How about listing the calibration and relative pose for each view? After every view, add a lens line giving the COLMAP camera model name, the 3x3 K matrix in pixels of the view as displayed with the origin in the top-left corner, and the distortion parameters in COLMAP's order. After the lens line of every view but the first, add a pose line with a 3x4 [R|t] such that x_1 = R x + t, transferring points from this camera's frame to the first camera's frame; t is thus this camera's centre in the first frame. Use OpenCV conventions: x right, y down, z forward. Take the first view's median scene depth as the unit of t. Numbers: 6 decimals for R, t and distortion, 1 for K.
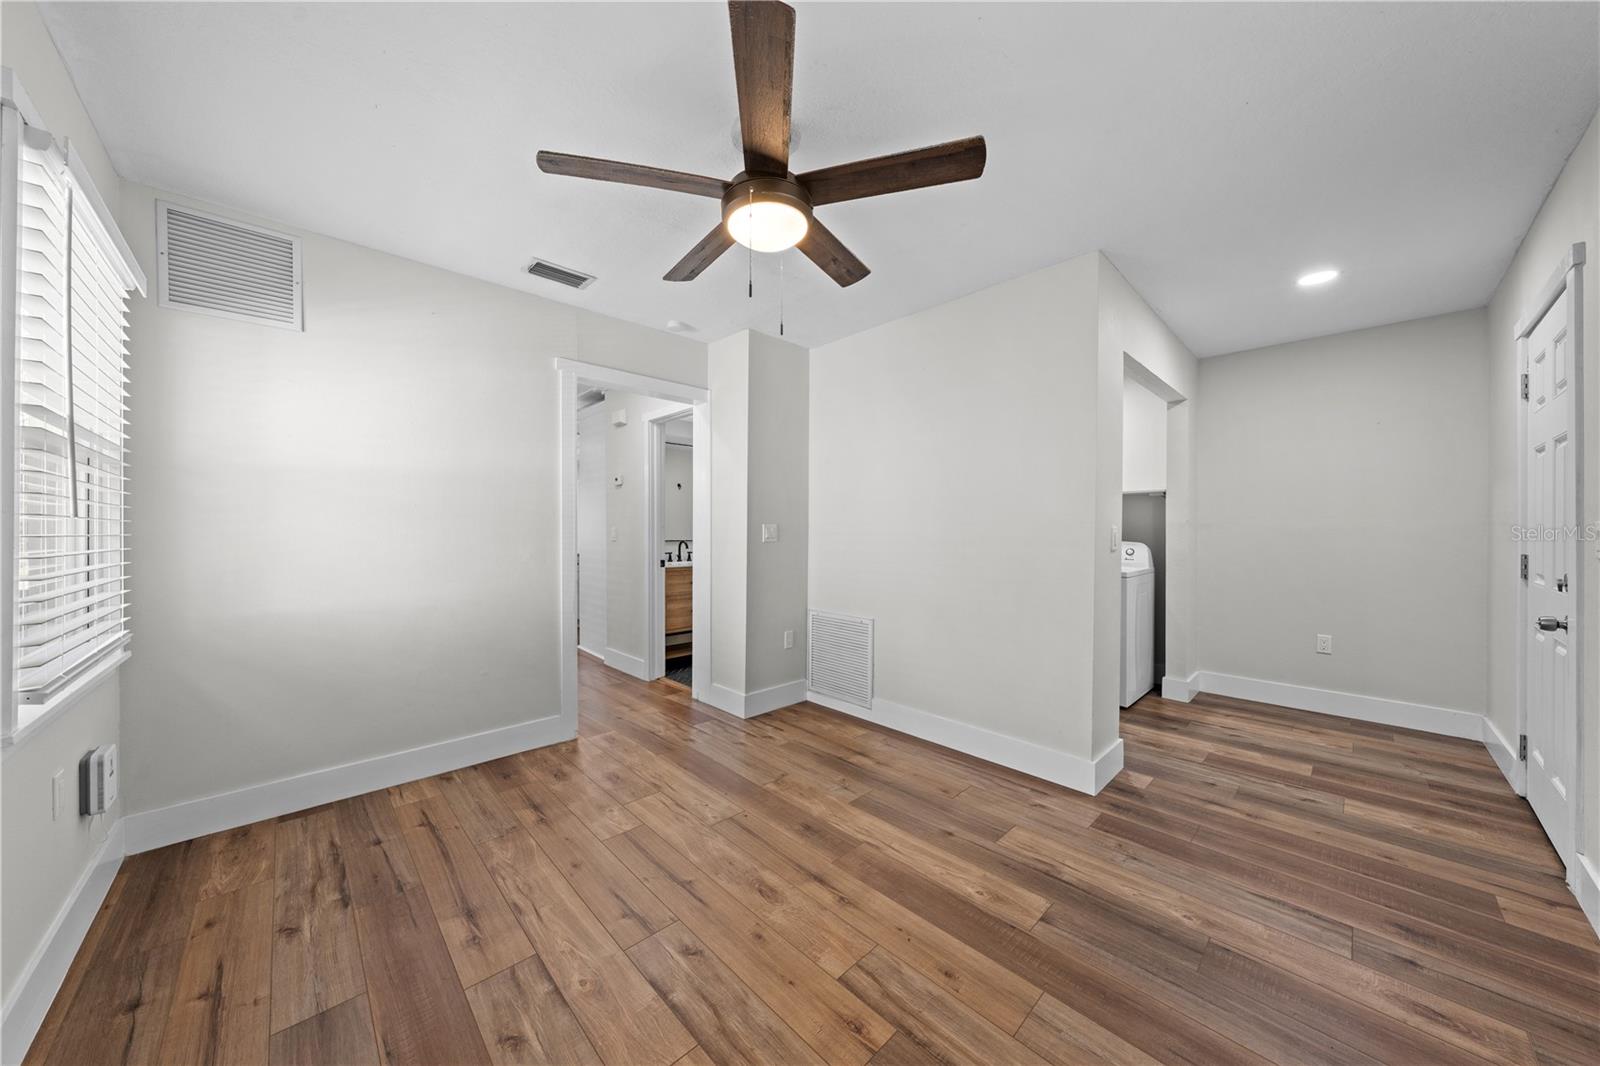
lens RADIAL K [[541.9, 0, 795.8], [0, 541.9, 527.2], [0, 0, 1]] dist [-0.002105, -0.000128]
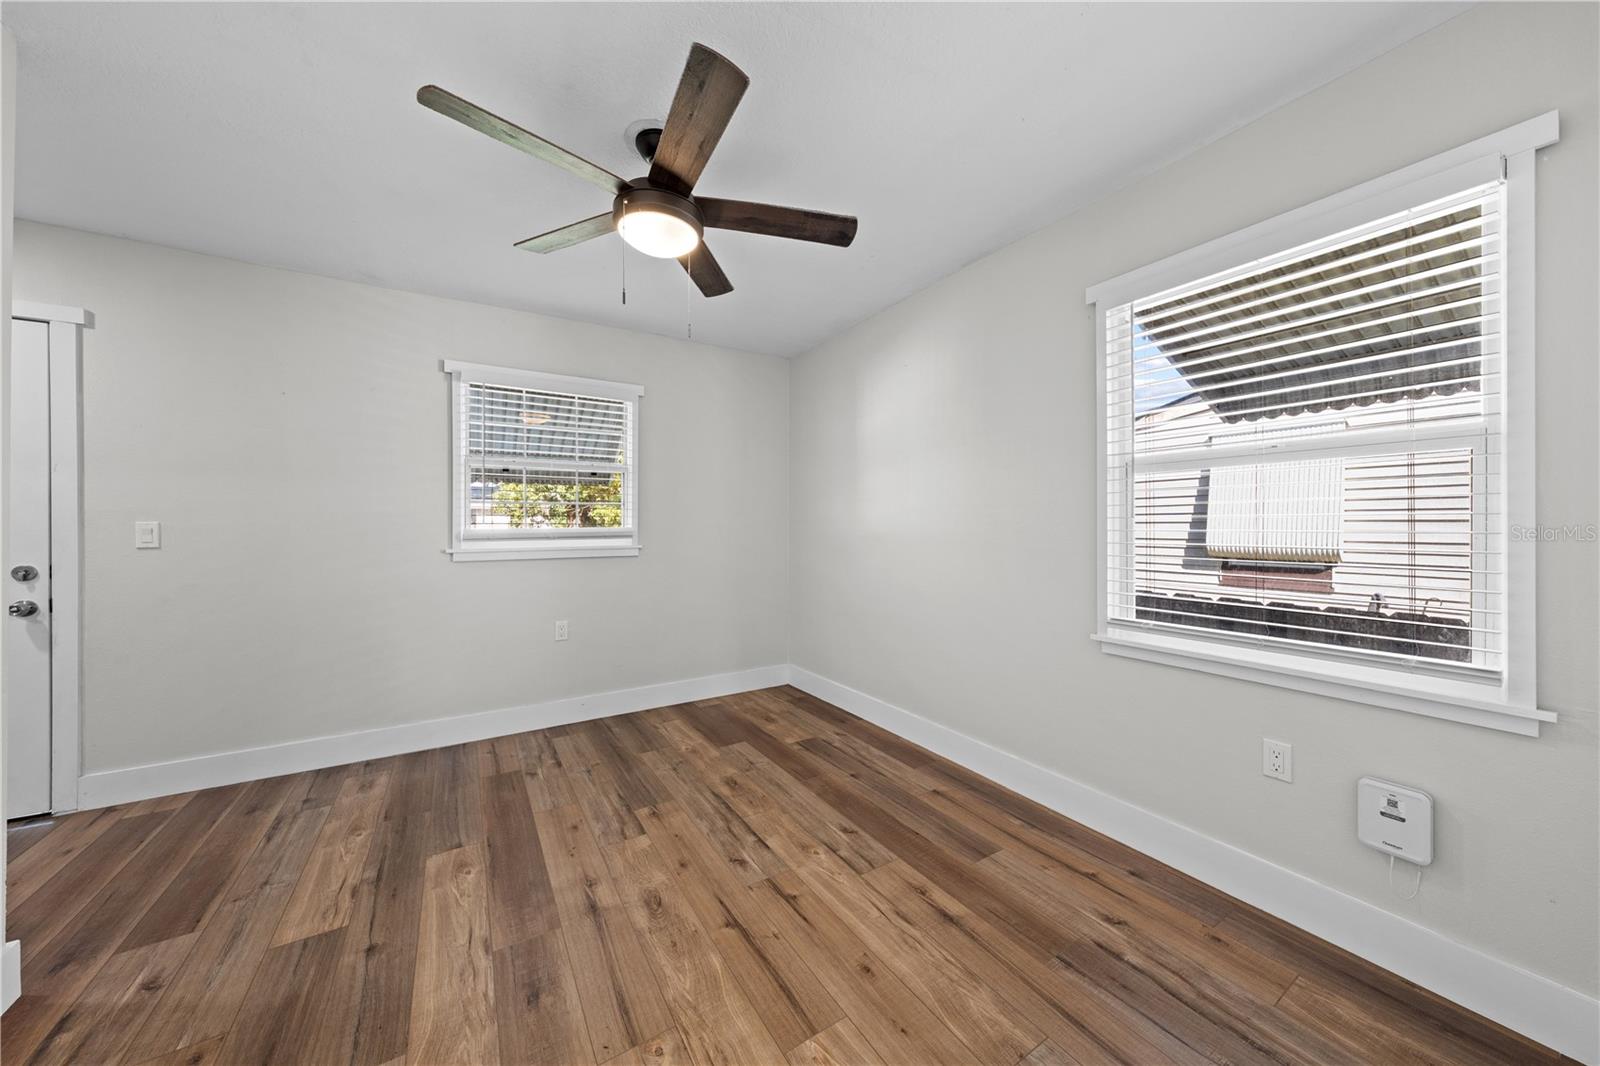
lens RADIAL K [[541.9, 0, 799.5], [0, 541.9, 527.1], [0, 0, 1]] dist [-0.002105, -0.000128]
pose [[-0.980906, 0.002291, 0.194470, -0.484621], [0.001401, 0.999988, -0.004713, 0.007922], [-0.194479, -0.004350, -0.980897, 1.849646]]
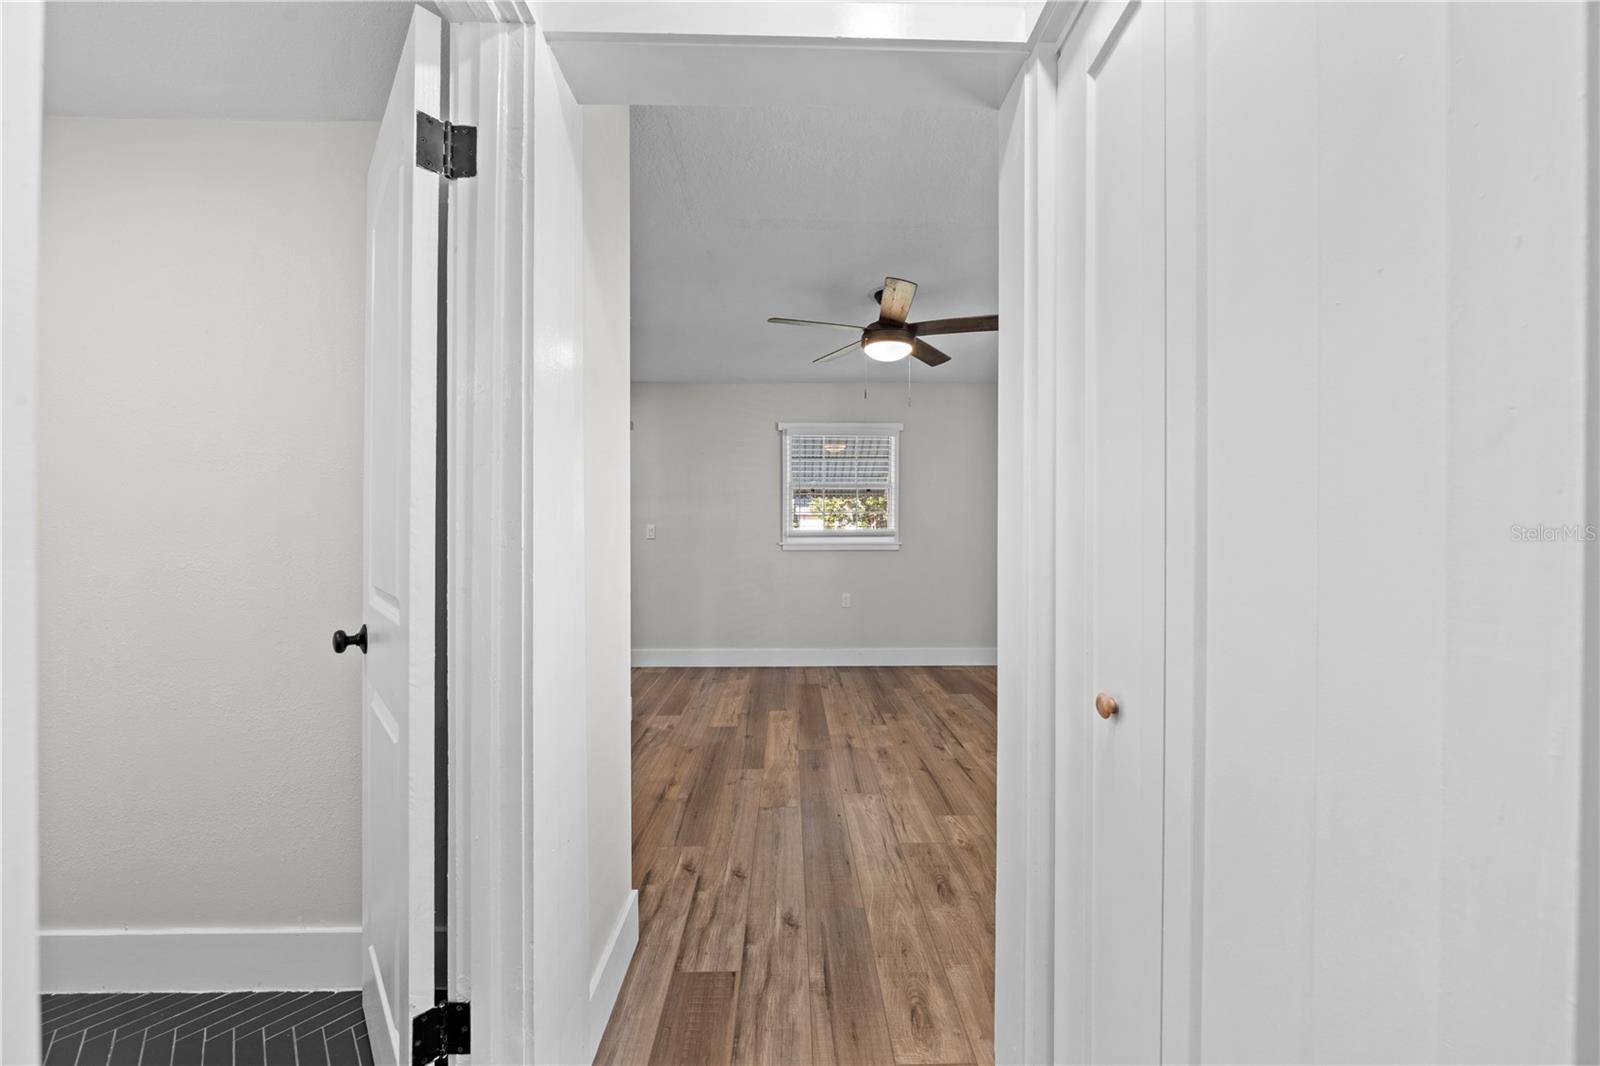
lens RADIAL K [[541.9, 0, 801.5], [0, 541.9, 531.1], [0, 0, 1]] dist [-0.002105, -0.000128]
pose [[-0.743608, -0.000622, 0.668616, -0.931282], [-0.002577, 0.999995, -0.001935, 0.015617], [-0.668611, -0.003162, -0.743606, 2.306734]]
